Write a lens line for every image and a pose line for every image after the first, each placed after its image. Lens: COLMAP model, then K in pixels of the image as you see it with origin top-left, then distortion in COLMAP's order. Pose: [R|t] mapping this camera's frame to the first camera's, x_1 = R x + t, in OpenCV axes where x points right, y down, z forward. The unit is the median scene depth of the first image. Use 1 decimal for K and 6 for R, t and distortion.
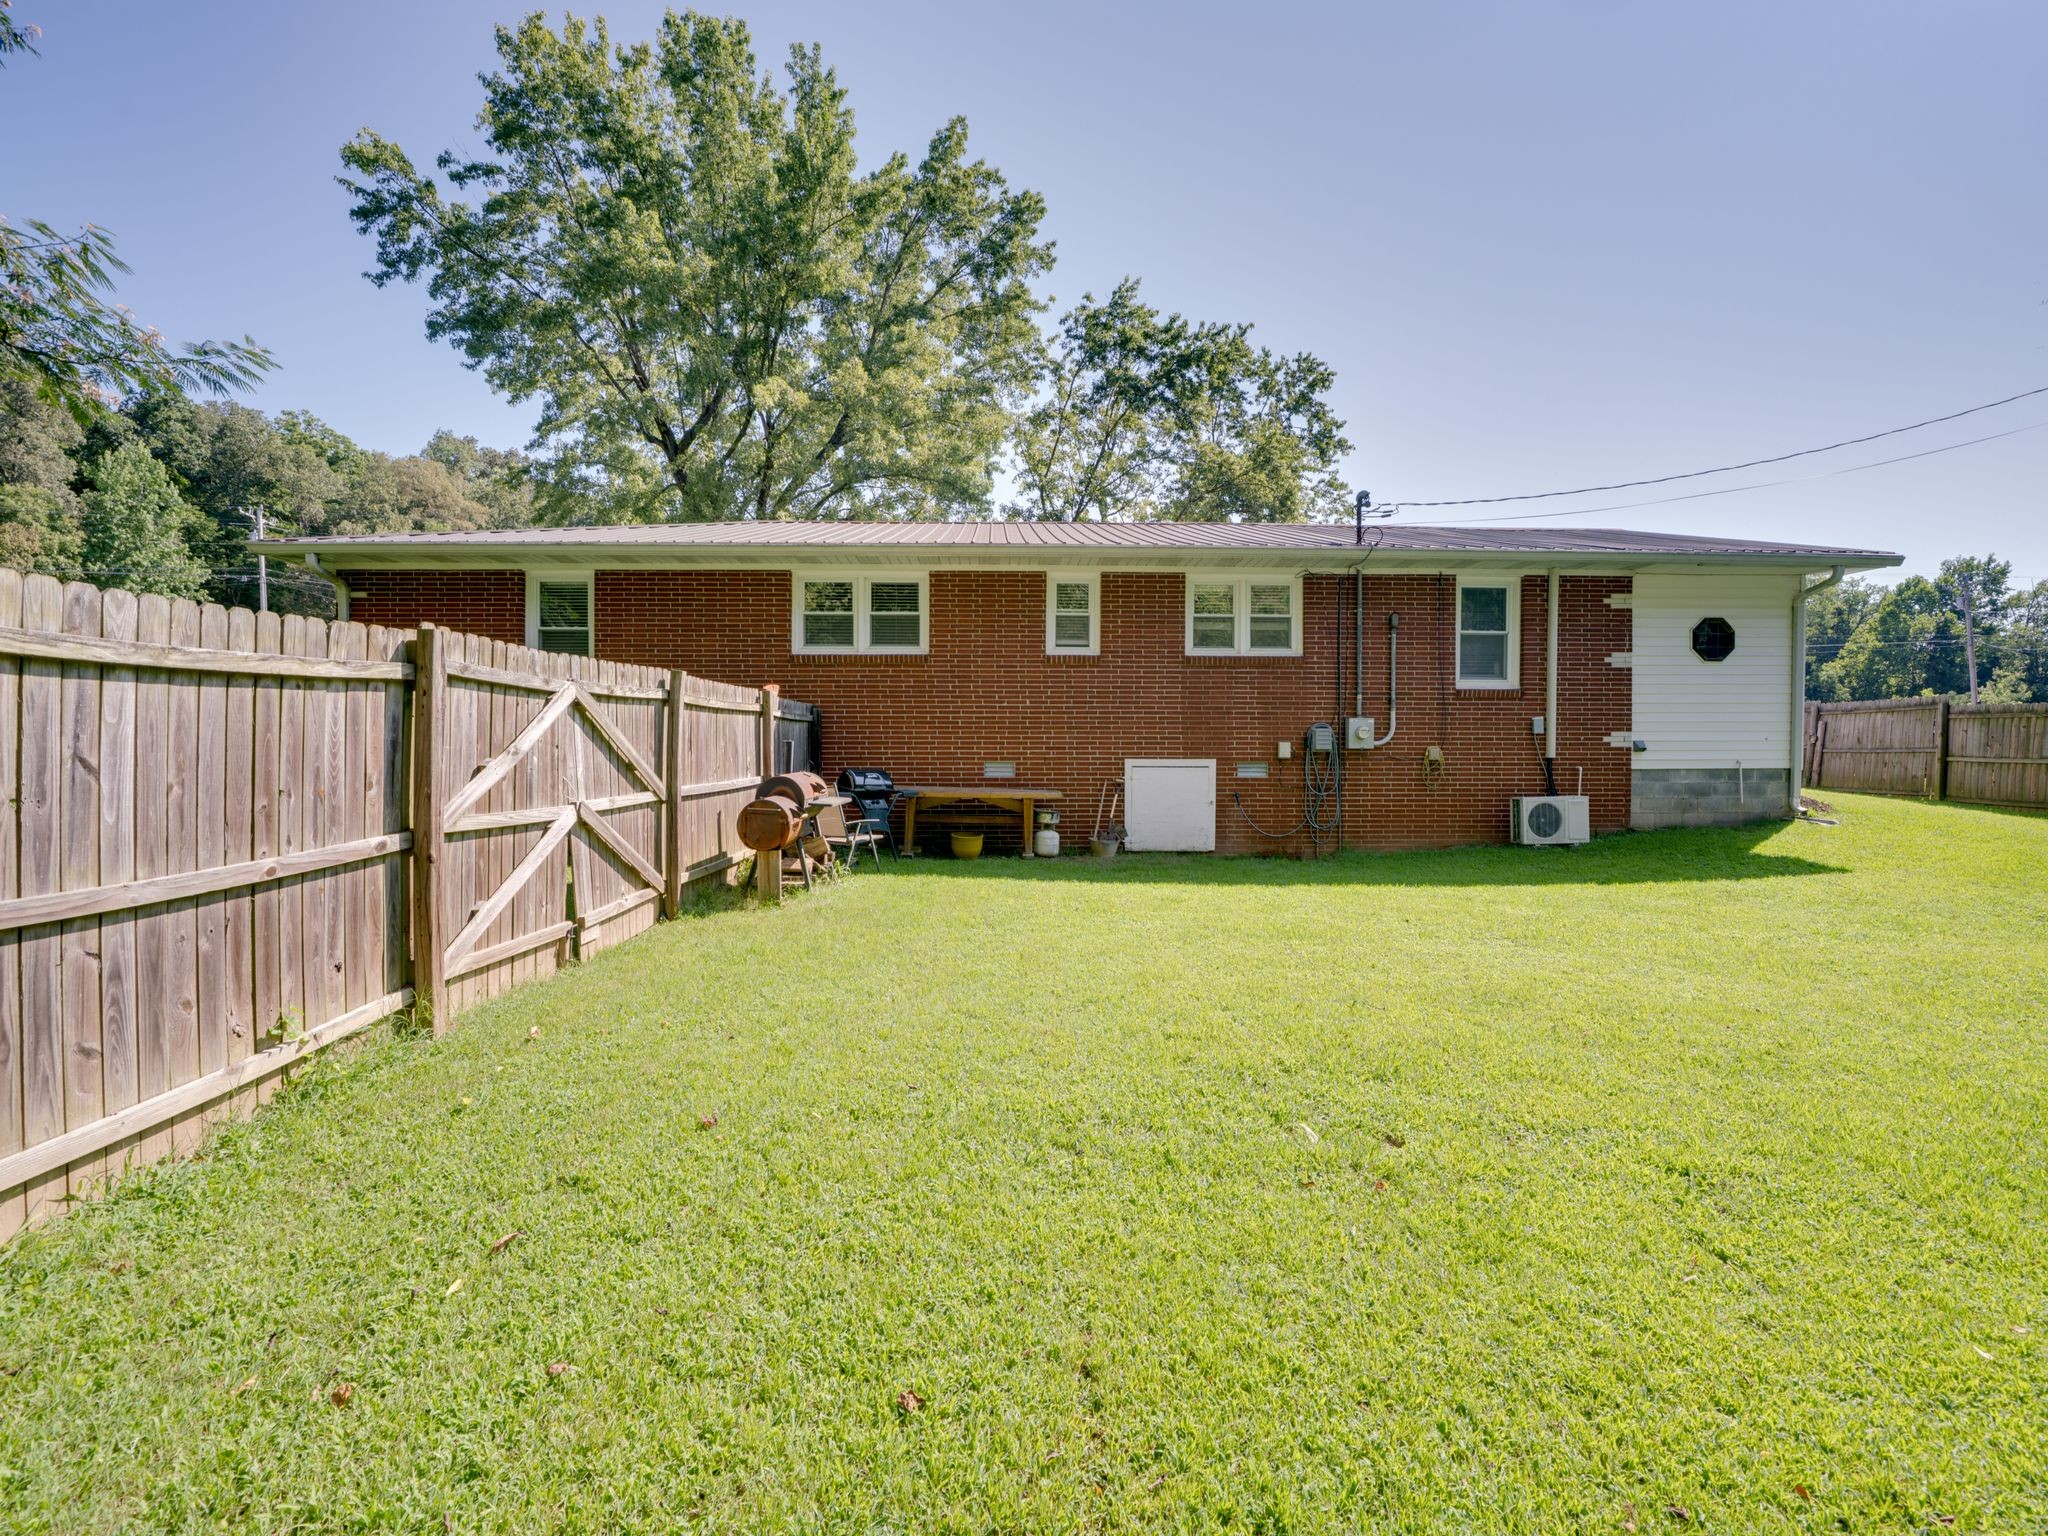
lens RADIAL K [[802.4, 0, 1017.0], [0, 802.4, 760.7], [0, 0, 1]] dist [-0.030587, 0.004277]
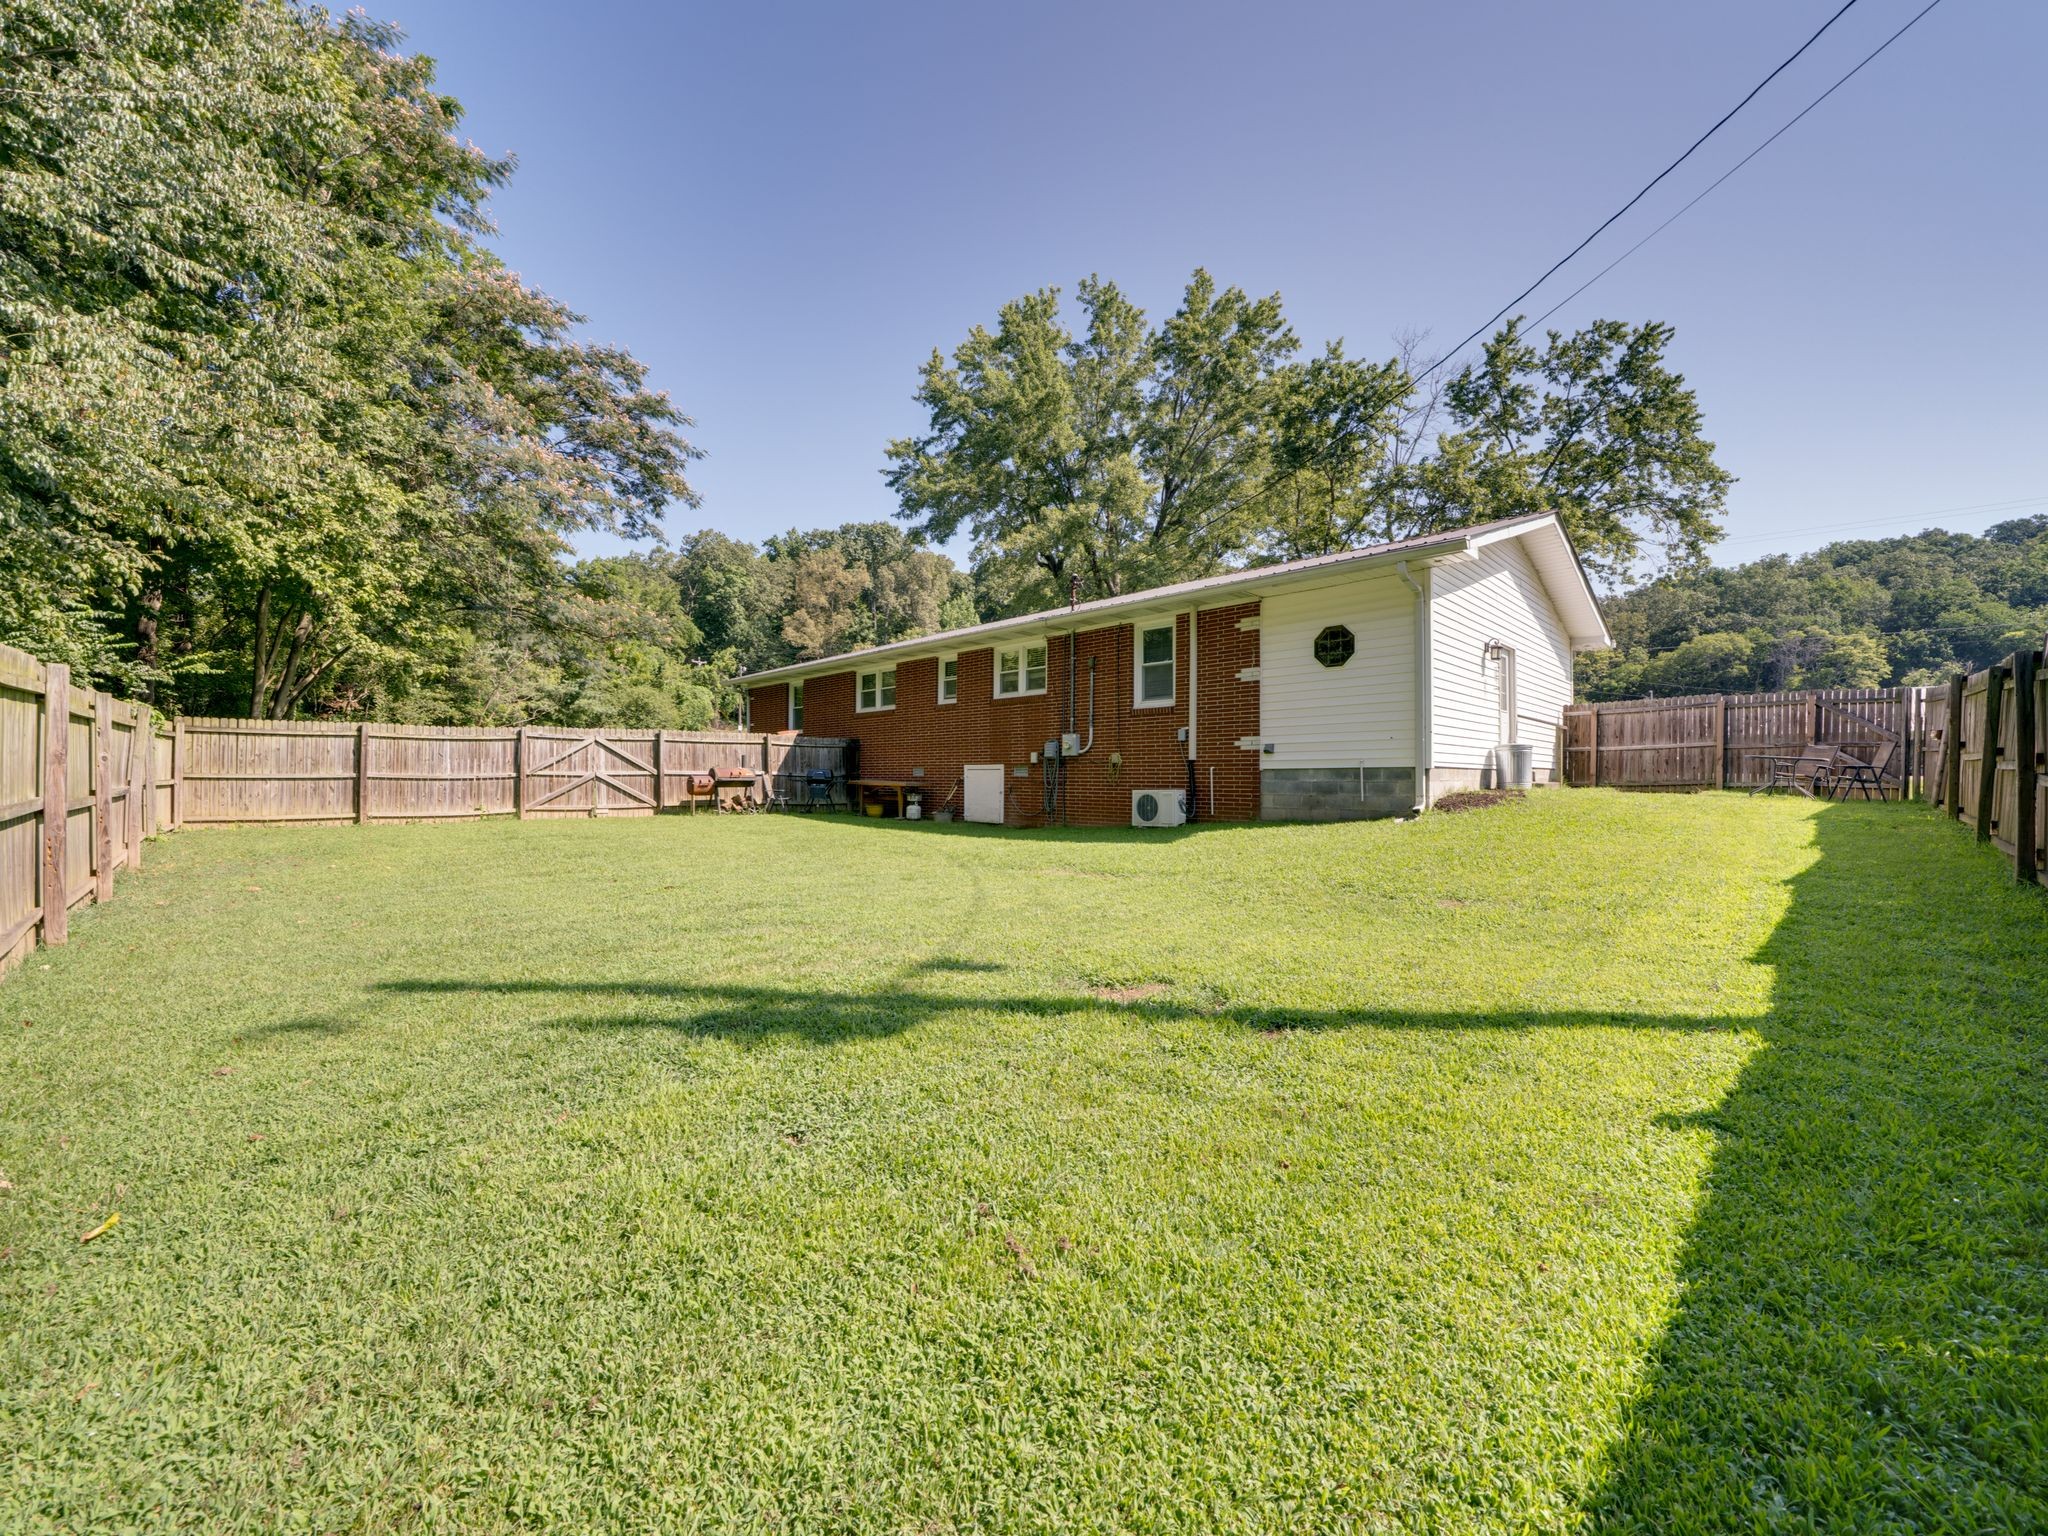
lens RADIAL K [[791.8, 0, 1015.3], [0, 791.8, 765.9], [0, 0, 1]] dist [-0.001099, -0.000215]
pose [[0.687496, -0.008551, -0.726138, 1.374507], [-0.001997, 0.999905, -0.013665, 0.022892], [0.726186, 0.010845, 0.687413, -0.048462]]
